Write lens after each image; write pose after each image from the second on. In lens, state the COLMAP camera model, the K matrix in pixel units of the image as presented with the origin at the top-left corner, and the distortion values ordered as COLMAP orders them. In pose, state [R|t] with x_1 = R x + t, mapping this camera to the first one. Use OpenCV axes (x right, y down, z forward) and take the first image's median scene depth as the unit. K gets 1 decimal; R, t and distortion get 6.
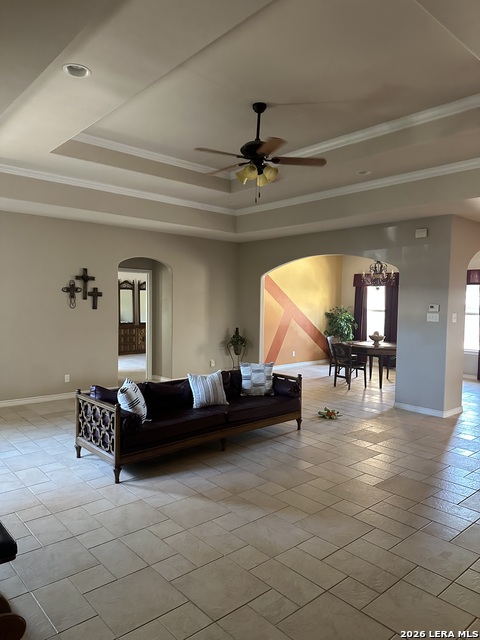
lens RADIAL K [[449.7, 0, 240.0], [0, 449.7, 320.0], [0, 0, 1]] dist [0.052443, -0.000121]
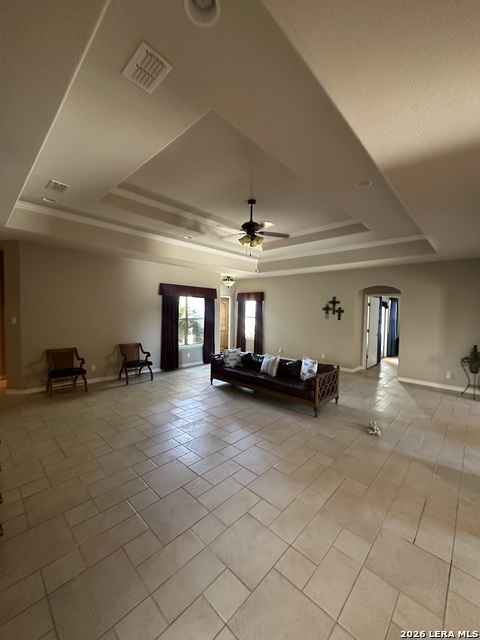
lens RADIAL K [[254.6, 0, 240.0], [0, 254.6, 320.0], [0, 0, 1]] dist [0.000365, 0.000024]
pose [[0.081102, 0.023621, -0.996426, 0.630127], [-0.064578, 0.997743, 0.018396, -0.018196], [0.994612, 0.062856, 0.082444, 0.563815]]
